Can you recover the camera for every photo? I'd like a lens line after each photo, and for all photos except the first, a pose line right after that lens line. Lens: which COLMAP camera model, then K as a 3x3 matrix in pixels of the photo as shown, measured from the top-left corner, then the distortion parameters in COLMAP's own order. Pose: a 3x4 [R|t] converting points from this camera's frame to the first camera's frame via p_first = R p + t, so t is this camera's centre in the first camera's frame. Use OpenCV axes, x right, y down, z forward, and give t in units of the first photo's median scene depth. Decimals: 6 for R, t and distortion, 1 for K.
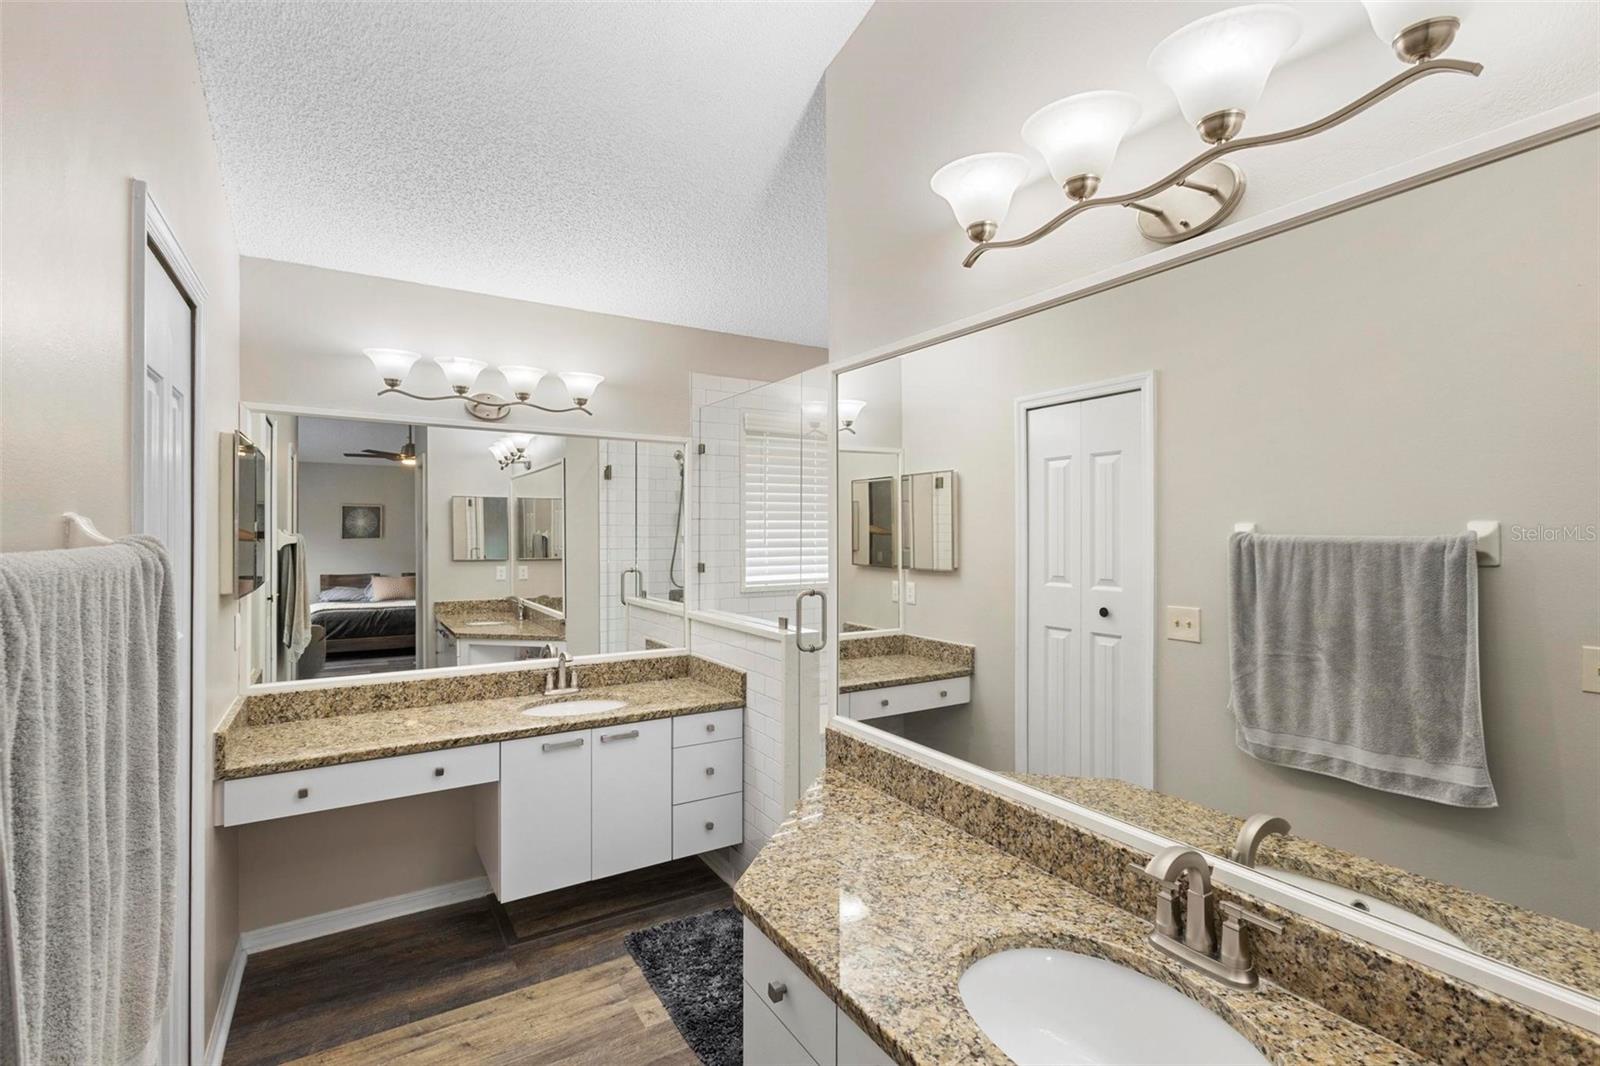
lens RADIAL K [[740.3, 0, 811.9], [0, 740.3, 528.4], [0, 0, 1]] dist [0.010754, -0.002189]
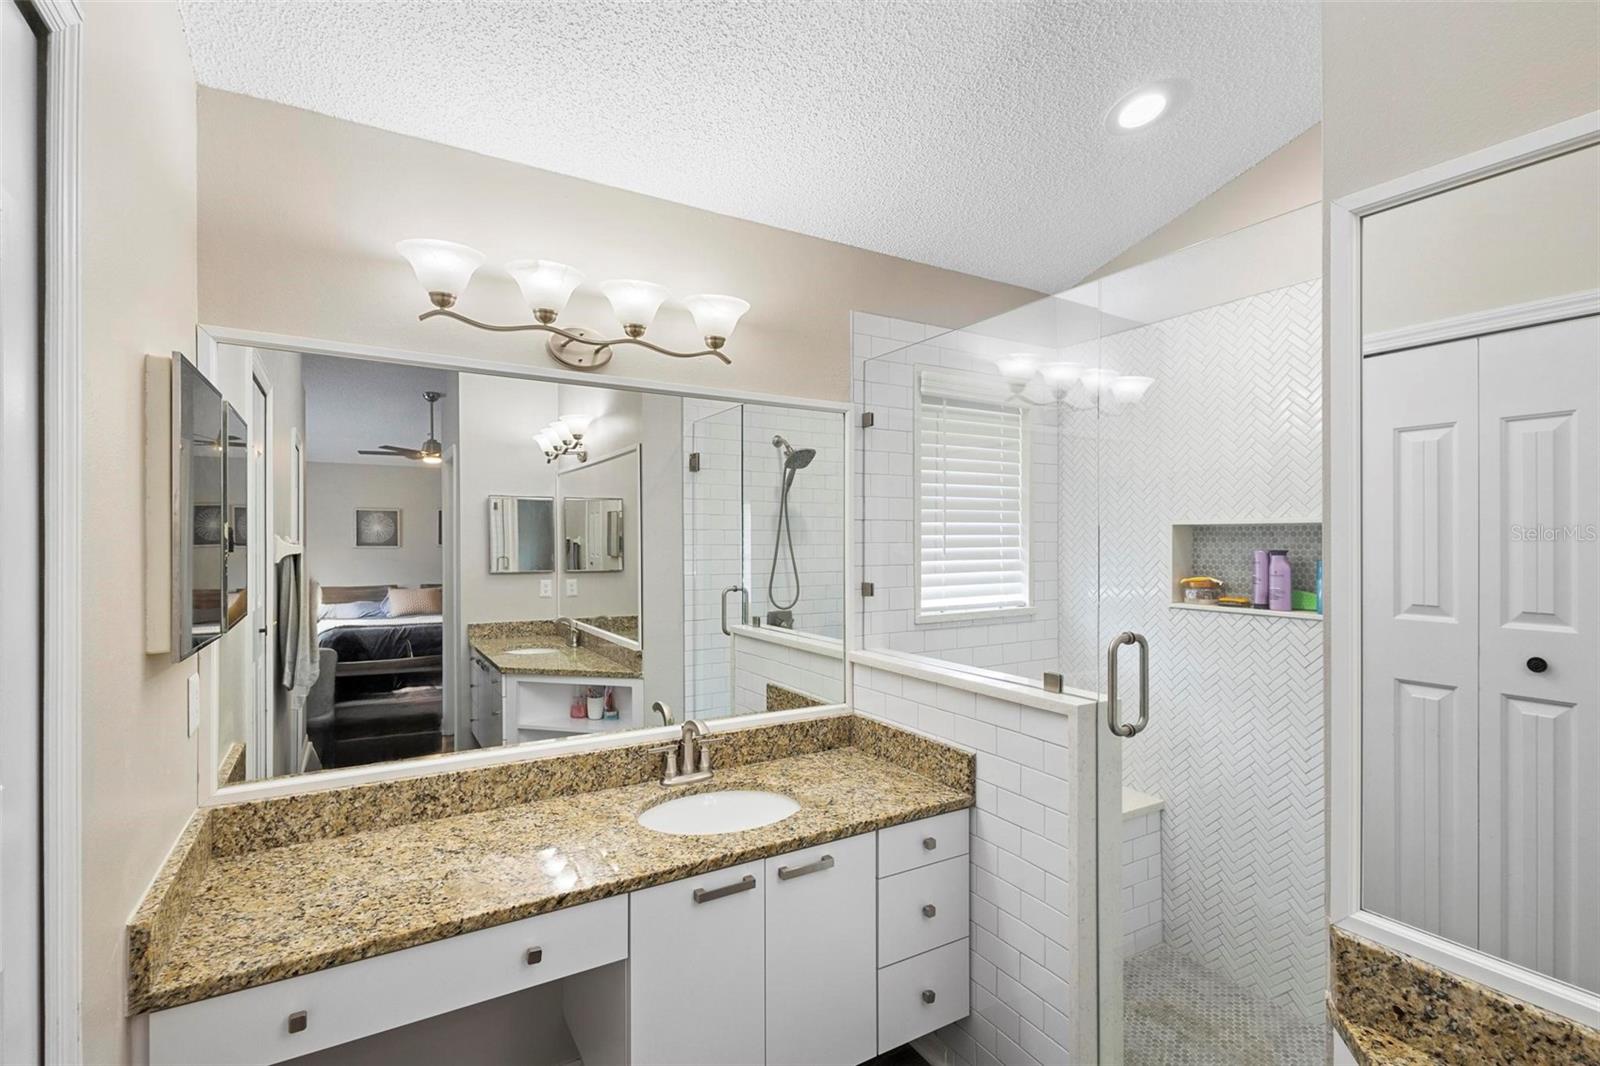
lens RADIAL K [[740.3, 0, 804.6], [0, 740.3, 540.1], [0, 0, 1]] dist [0.010754, -0.002189]
pose [[0.999831, -0.000010, -0.018400, -0.238625], [0.000125, 0.999980, 0.006272, 0.002152], [0.018399, -0.006273, 0.999811, 0.364651]]
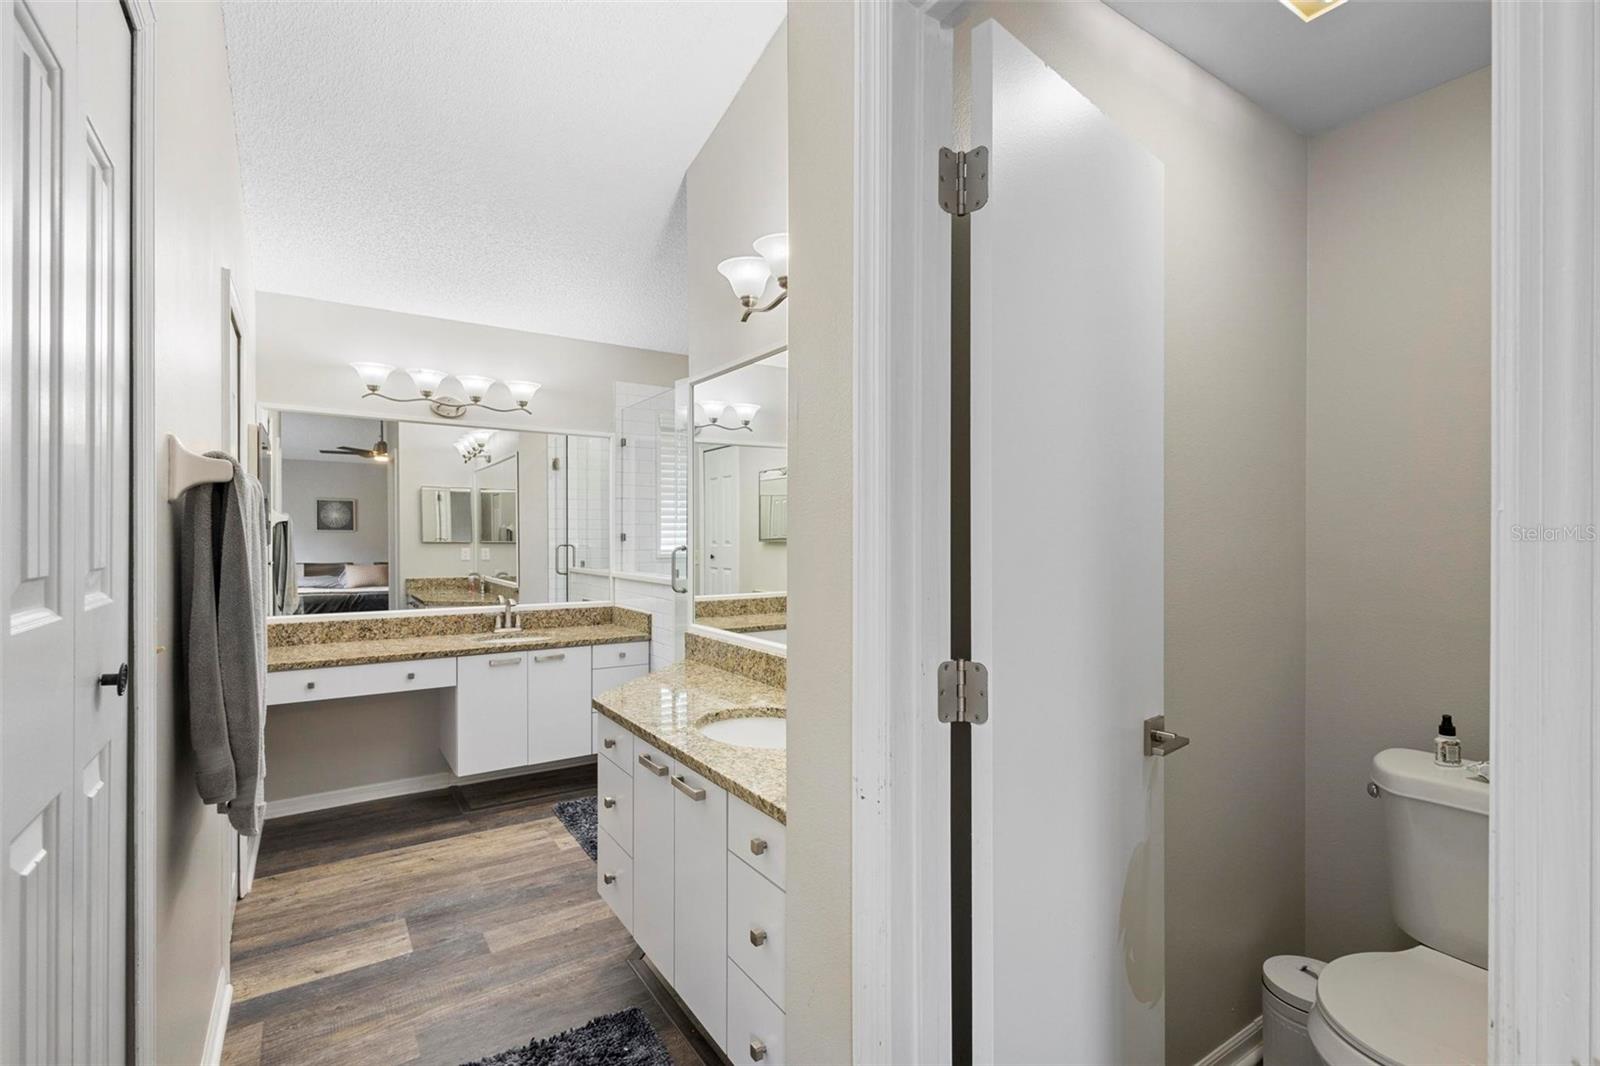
lens RADIAL K [[740.3, 0, 812.5], [0, 740.3, 538.9], [0, 0, 1]] dist [0.010754, -0.002189]
pose [[0.999484, 0.001098, 0.032109, 0.159115], [-0.001364, 0.999965, 0.008248, 0.054825], [-0.032099, -0.008287, 0.999450, -0.319962]]
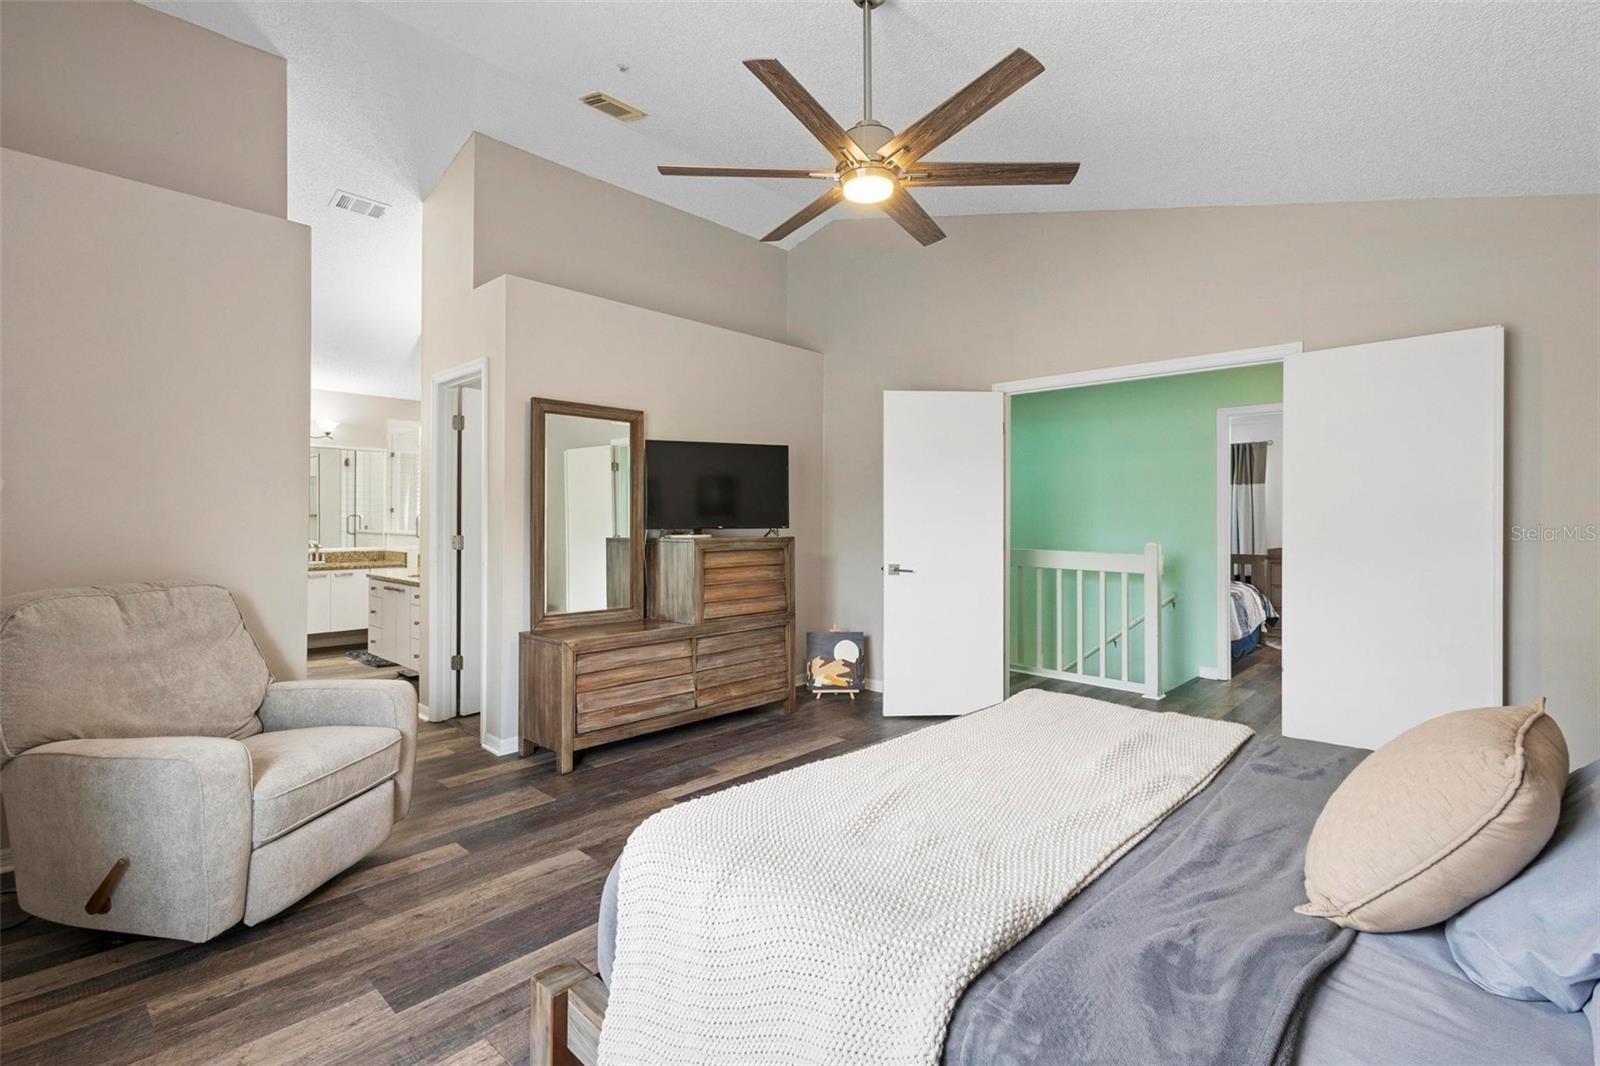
lens RADIAL K [[740.3, 0, 805.3], [0, 740.3, 509.8], [0, 0, 1]] dist [0.010754, -0.002189]
pose [[0.966994, 0.005859, 0.254732, 0.559423], [-0.004953, 0.999979, -0.004198, 0.067793], [-0.254751, 0.002797, 0.967003, -1.677777]]
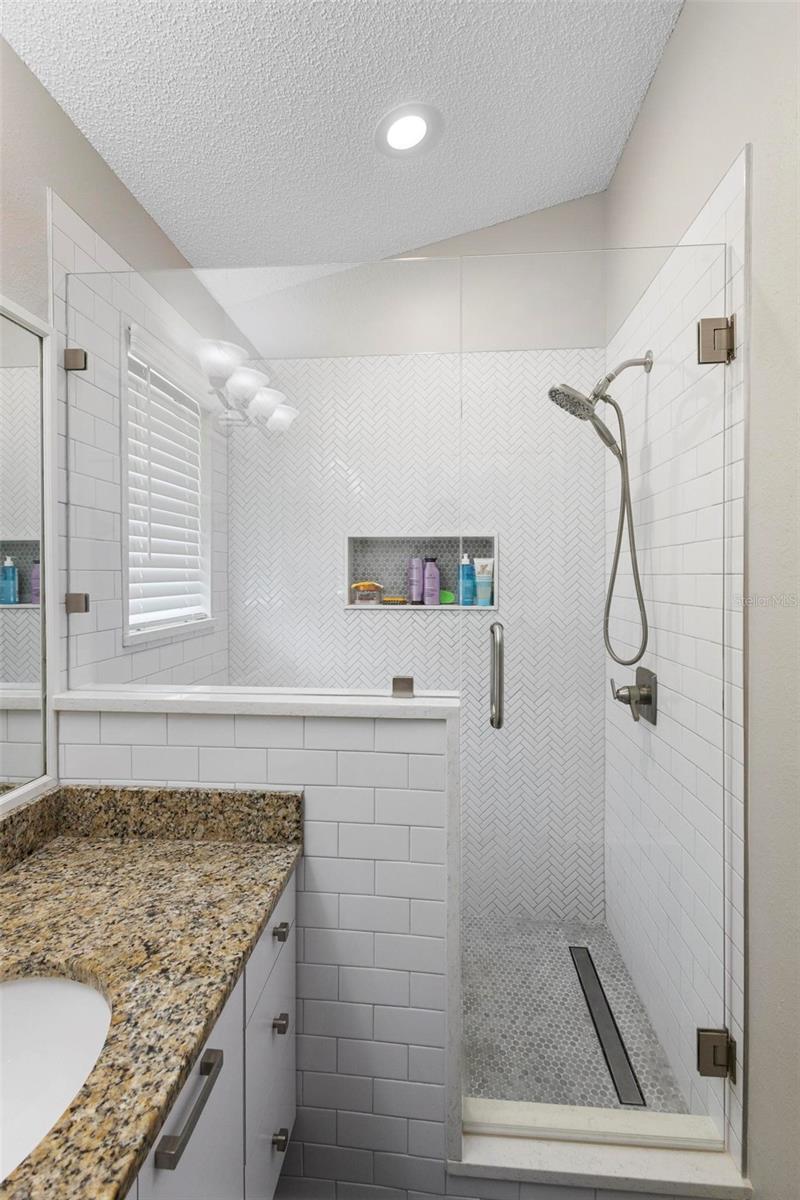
lens RADIAL K [[555.2, 0, 387.4], [0, 555.2, 579.9], [0, 0, 1]] dist [0.010754, -0.002189]
pose [[0.606615, -0.004450, 0.794983, -0.386929], [-0.003836, 0.999956, 0.008525, 0.041143], [-0.794986, -0.008221, 0.606572, 0.747809]]
